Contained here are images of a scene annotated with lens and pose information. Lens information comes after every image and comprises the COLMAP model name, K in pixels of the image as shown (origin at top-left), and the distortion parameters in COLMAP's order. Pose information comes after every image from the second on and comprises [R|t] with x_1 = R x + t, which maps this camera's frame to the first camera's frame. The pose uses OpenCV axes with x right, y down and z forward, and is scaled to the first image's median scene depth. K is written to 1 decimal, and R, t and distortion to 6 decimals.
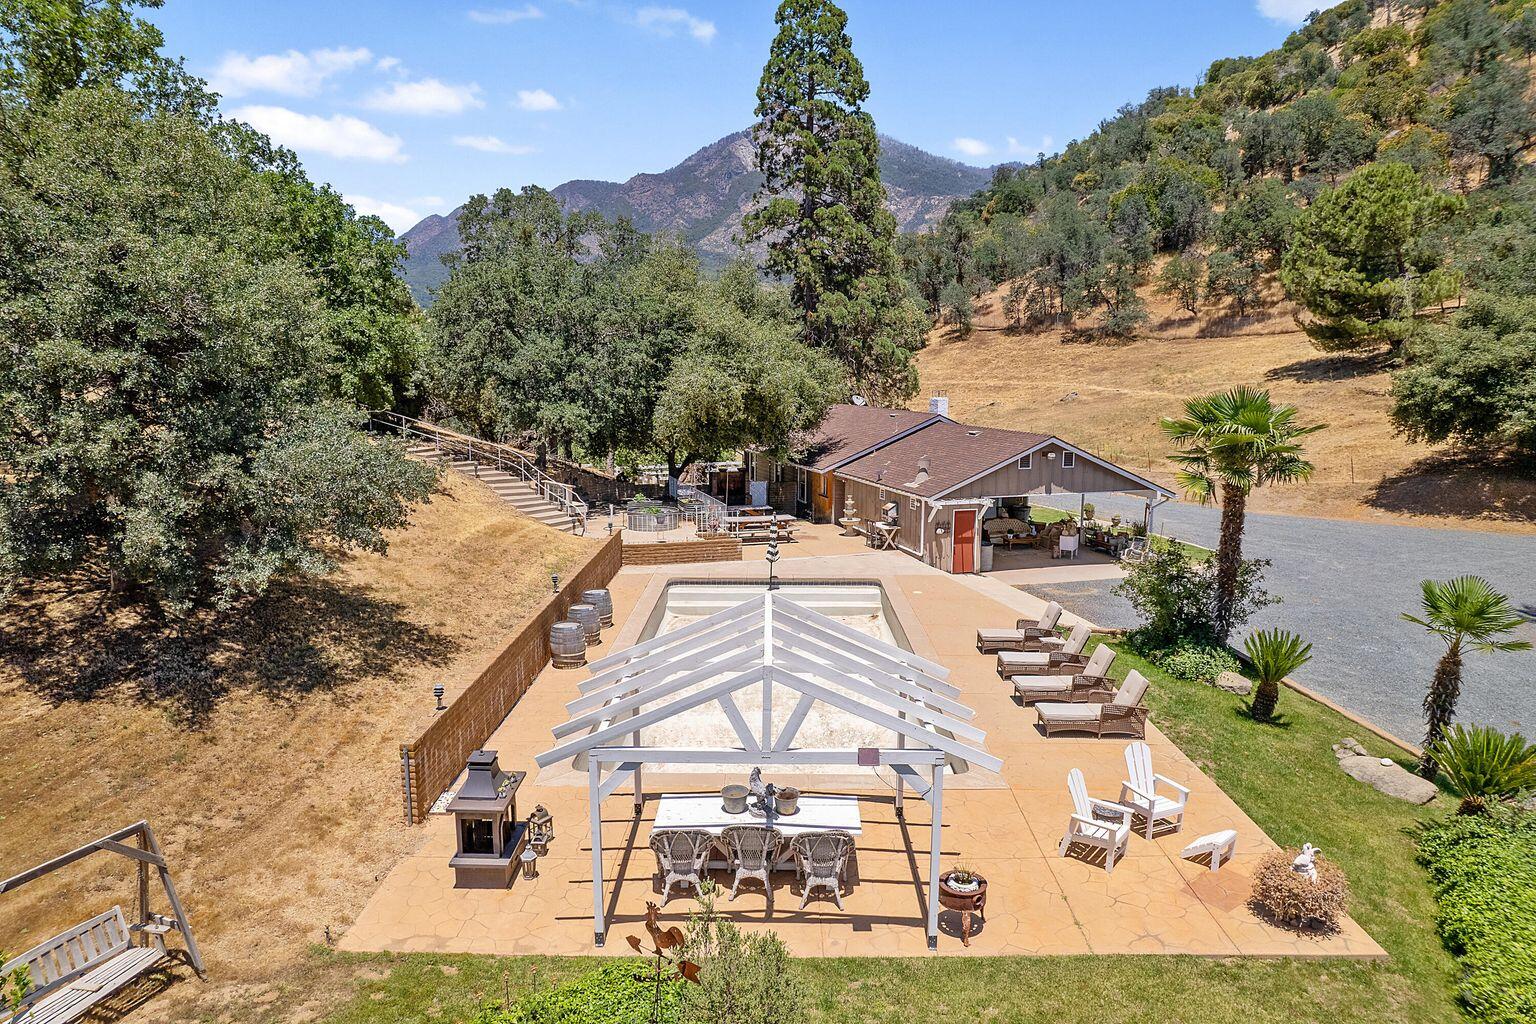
lens RADIAL K [[985.4, 0, 755.5], [0, 985.4, 516.1], [0, 0, 1]] dist [-0.056906, 0.041053]
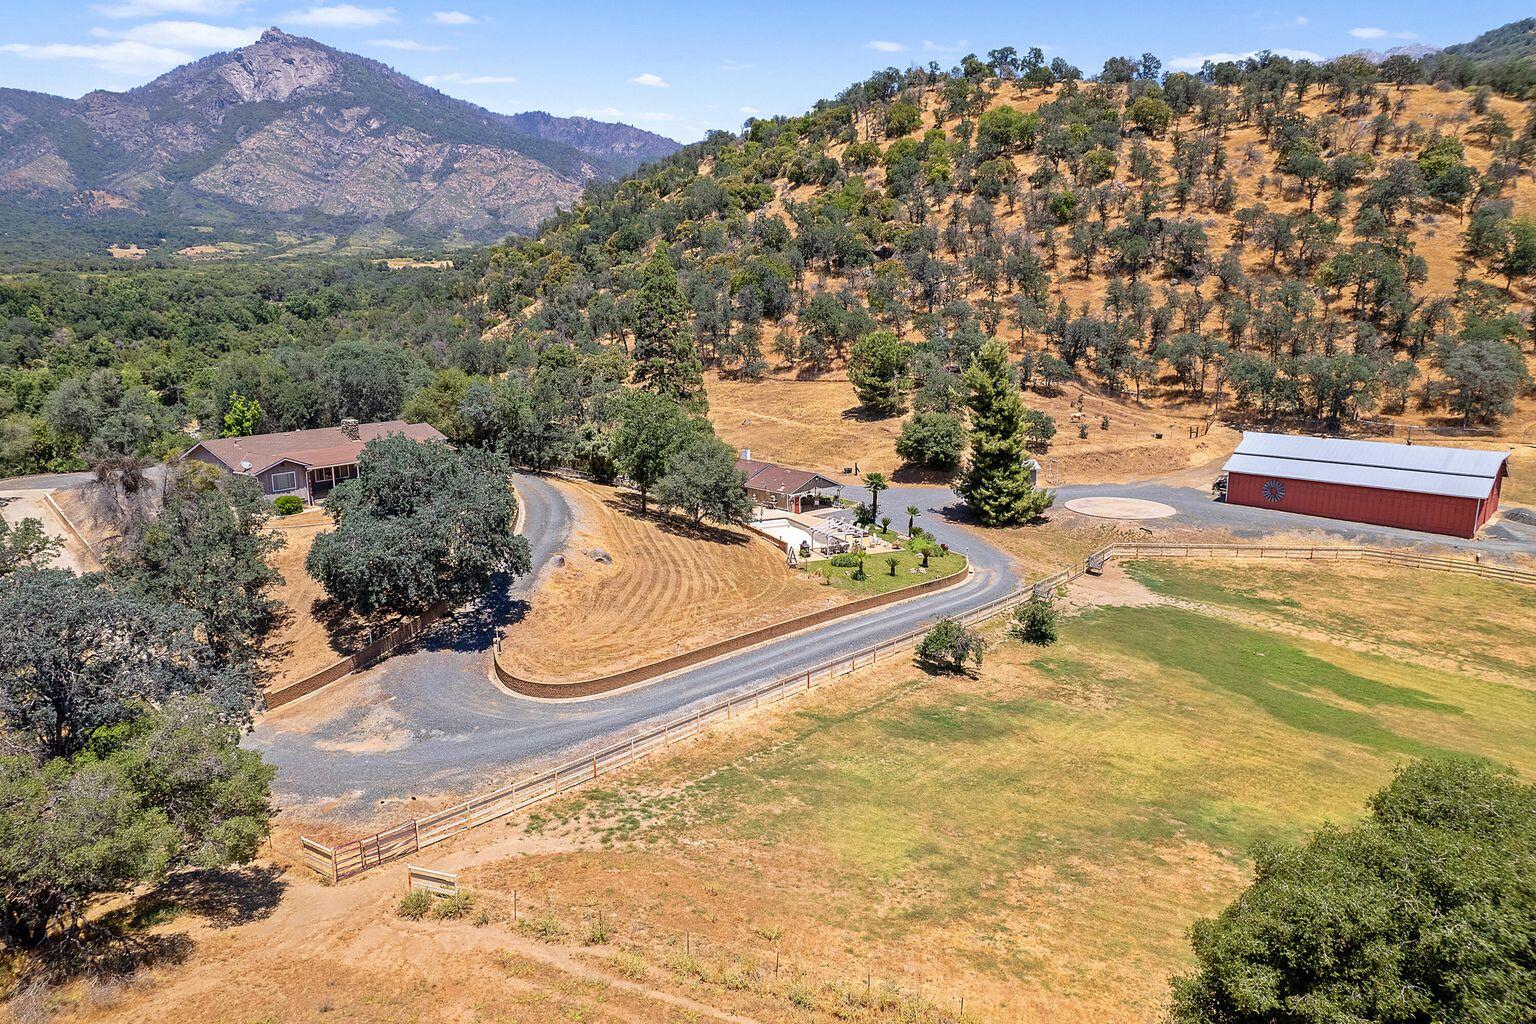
lens RADIAL K [[985.4, 0, 774.3], [0, 985.4, 513.9], [0, 0, 1]] dist [-0.056906, 0.041053]
pose [[0.889519, -0.089283, 0.448090, -0.440288], [0.068447, 0.995694, 0.062518, -0.051616], [-0.451742, -0.024941, 0.891800, -0.644297]]
